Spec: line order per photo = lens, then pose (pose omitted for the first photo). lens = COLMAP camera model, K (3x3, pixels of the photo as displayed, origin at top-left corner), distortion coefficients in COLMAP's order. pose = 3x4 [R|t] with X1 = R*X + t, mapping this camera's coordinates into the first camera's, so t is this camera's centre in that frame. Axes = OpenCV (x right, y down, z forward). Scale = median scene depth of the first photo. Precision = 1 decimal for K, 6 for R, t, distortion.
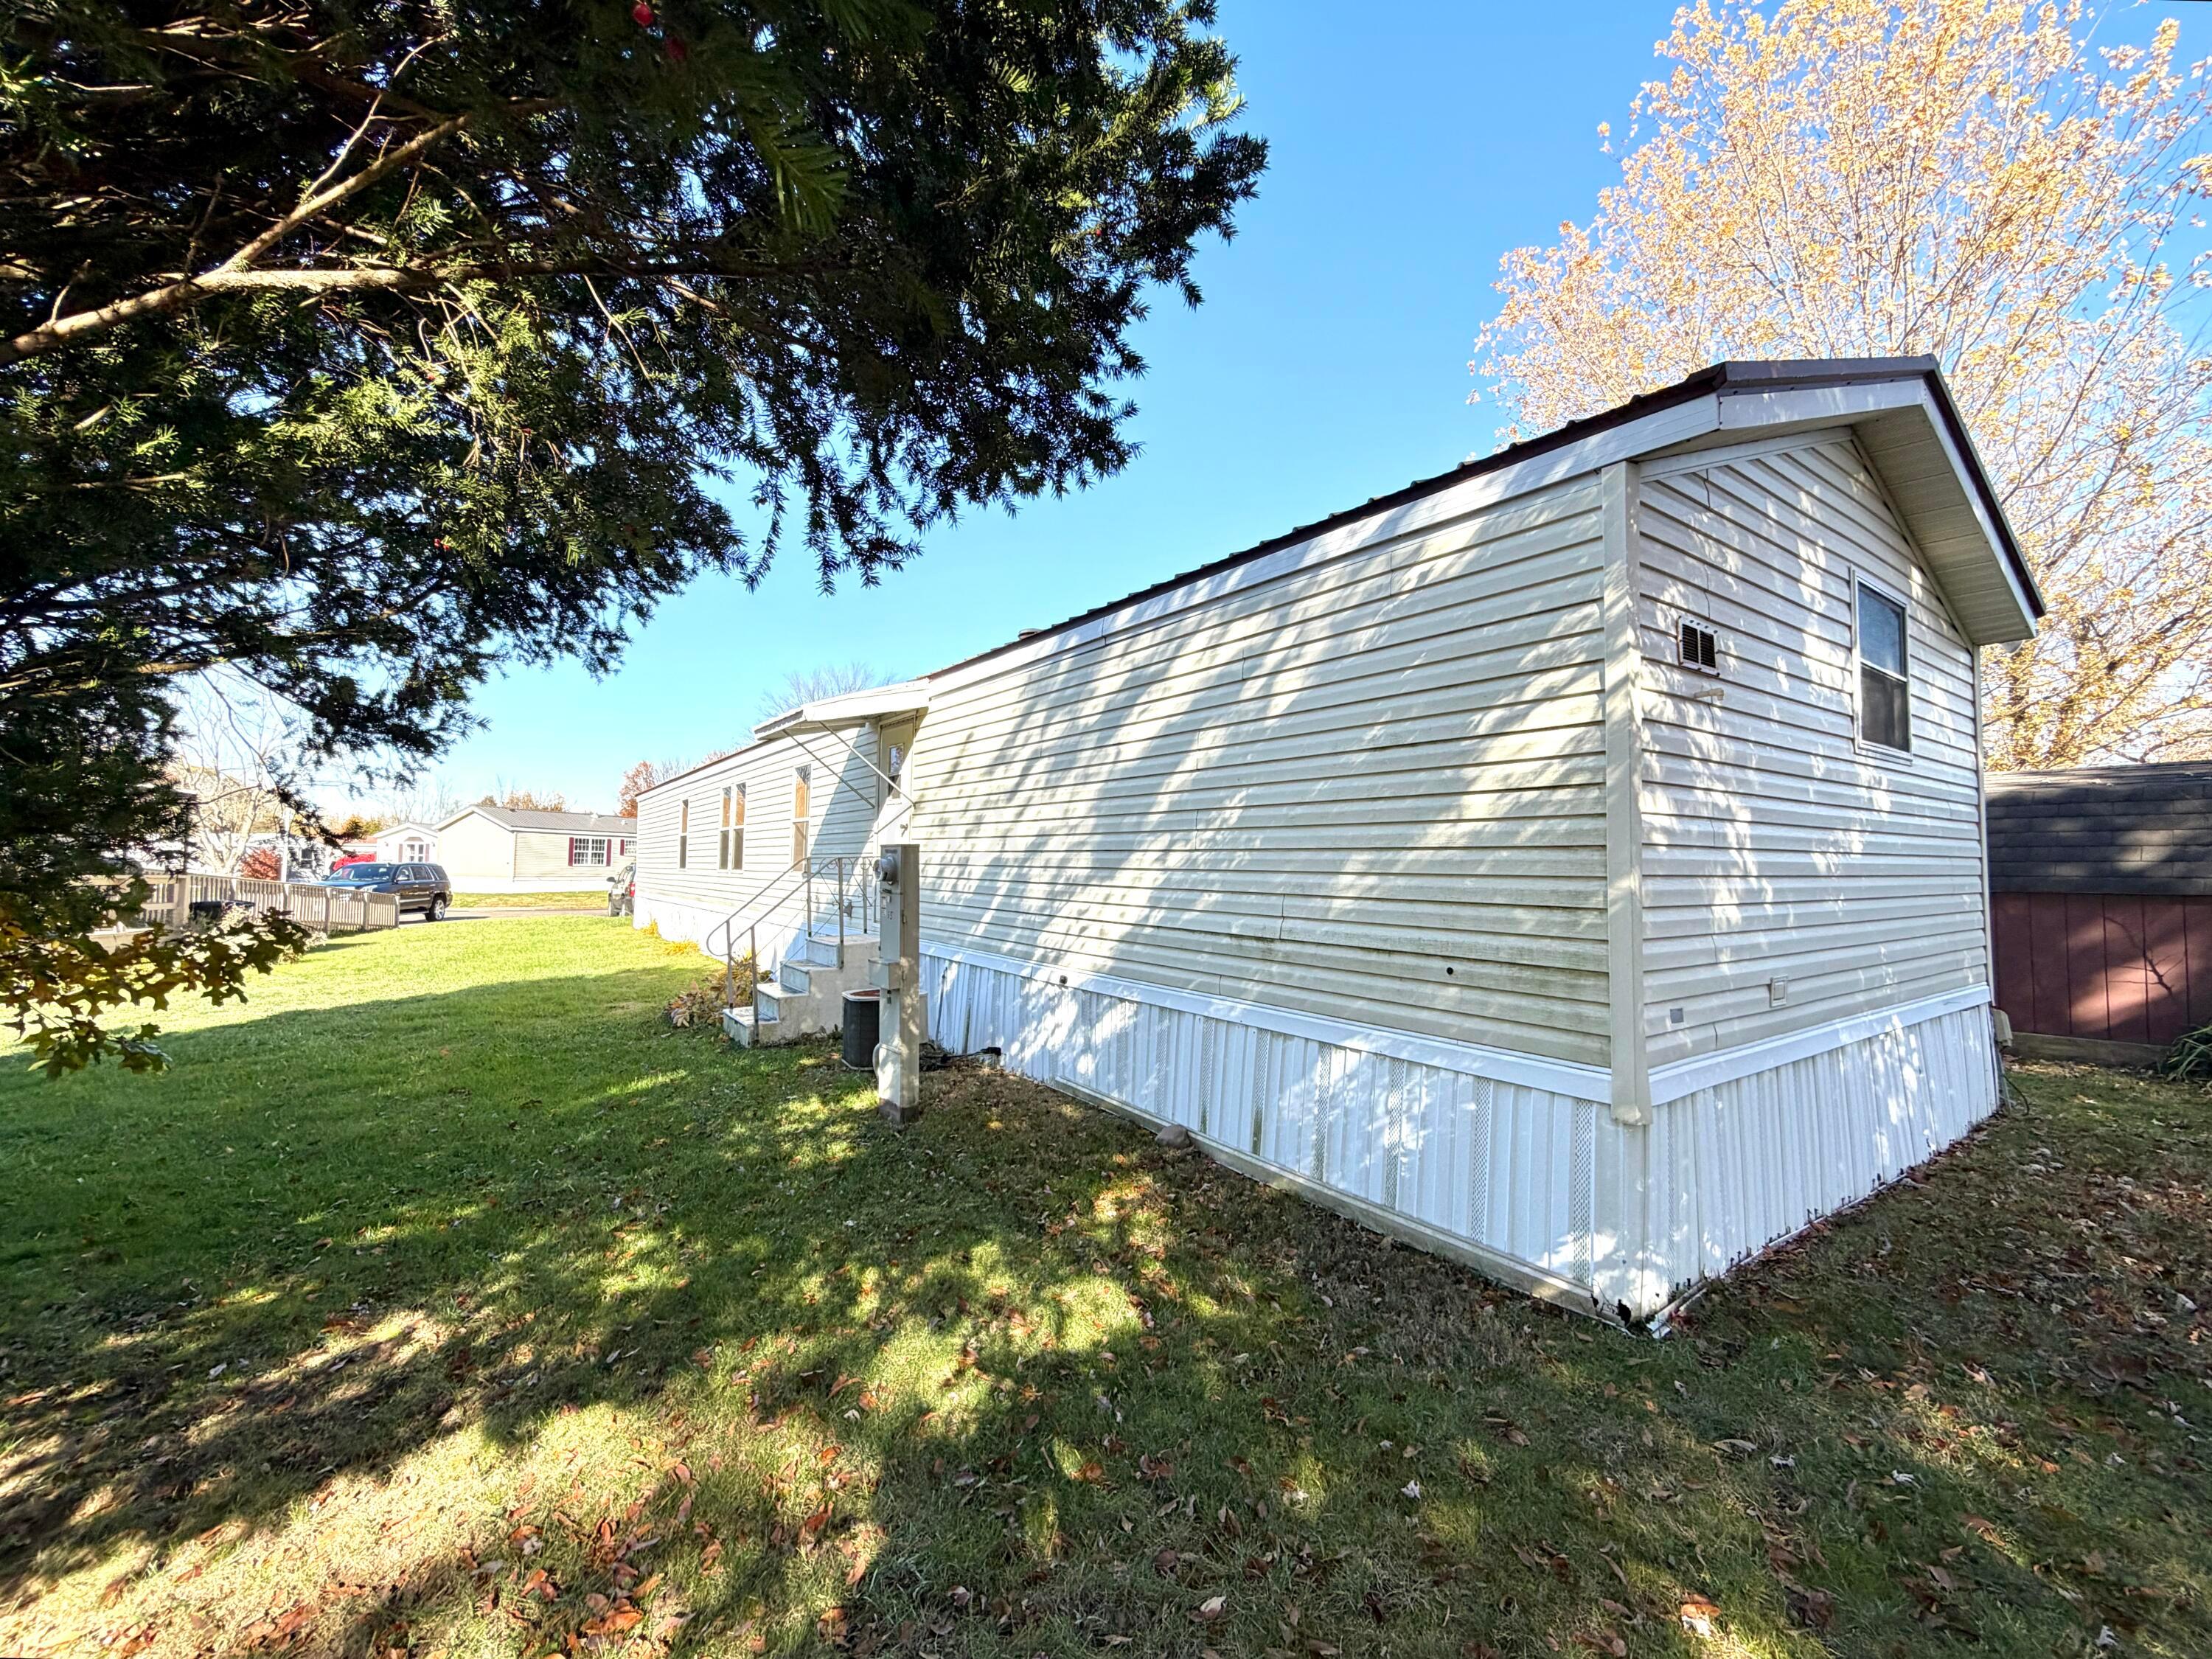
lens RADIAL K [[929.9, 0, 1101.8], [0, 929.9, 826.7], [0, 0, 1]] dist [-0.000839, -0.000217]
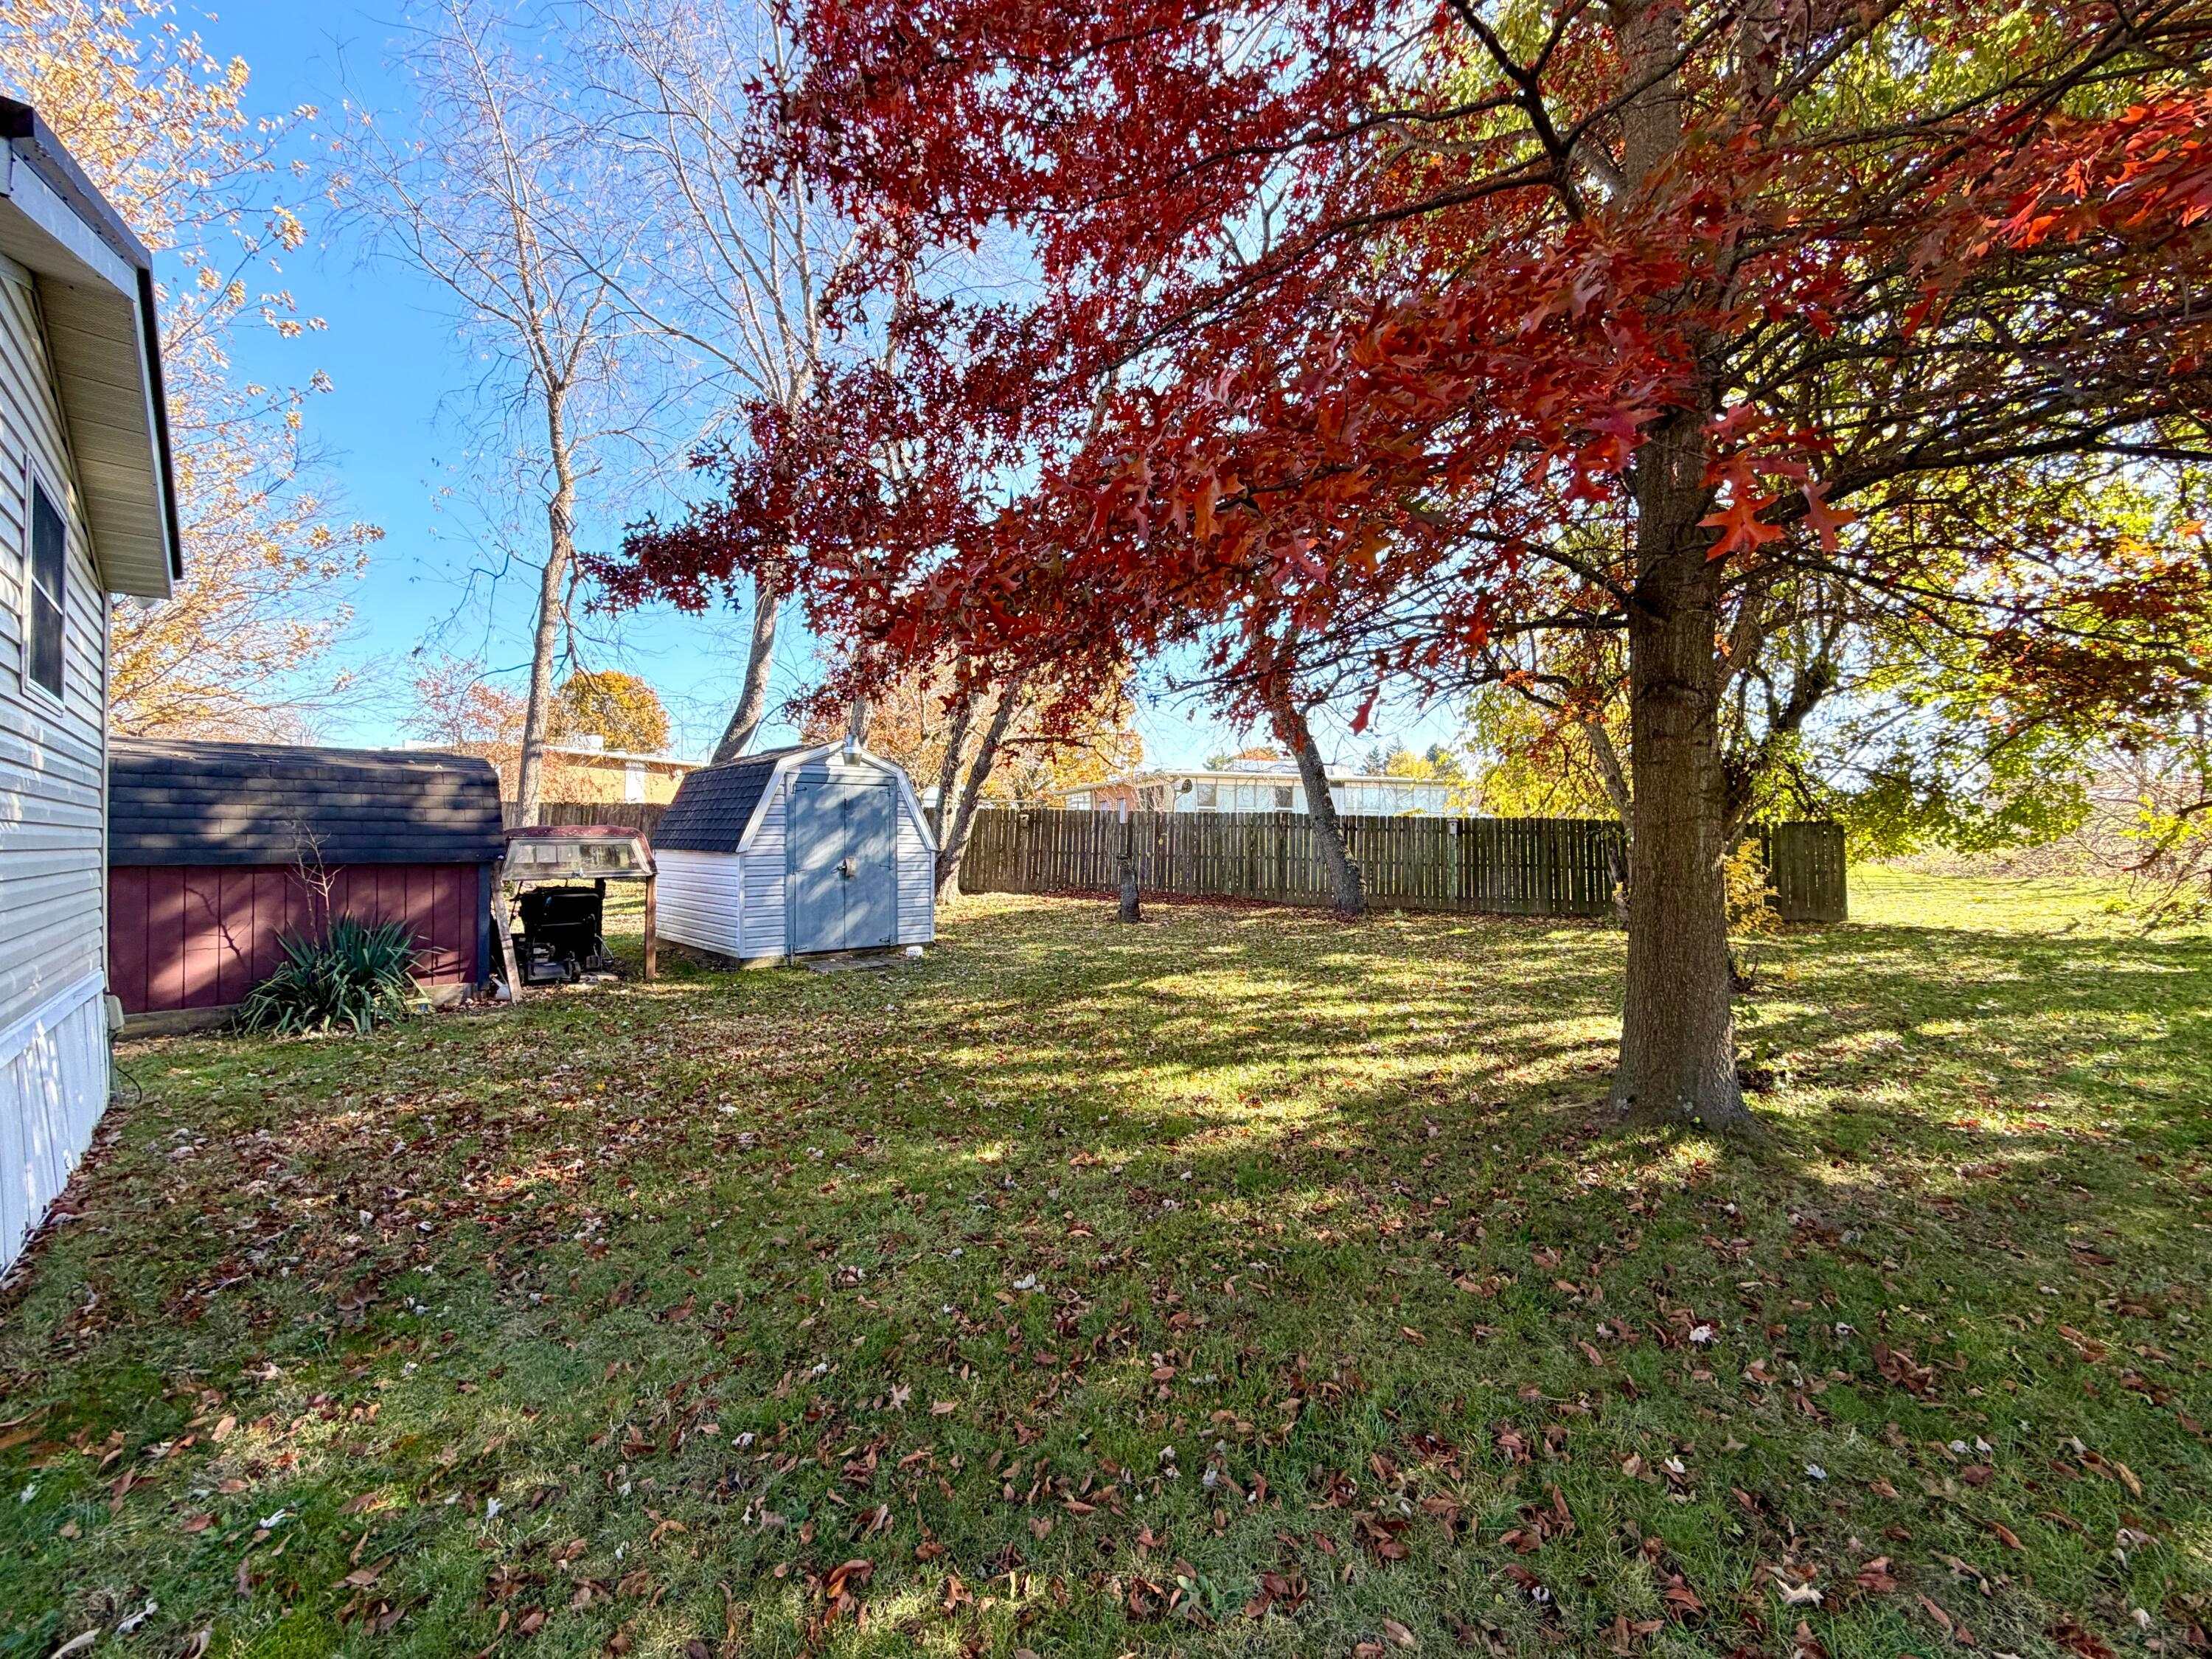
lens RADIAL K [[929.9, 0, 1101.8], [0, 929.9, 826.7], [0, 0, 1]] dist [-0.000839, -0.000217]
pose [[-0.120474, 0.011388, 0.992651, -0.068491], [-0.042152, 0.998974, -0.016577, 0.007040], [-0.991821, -0.043839, -0.119870, 0.179050]]
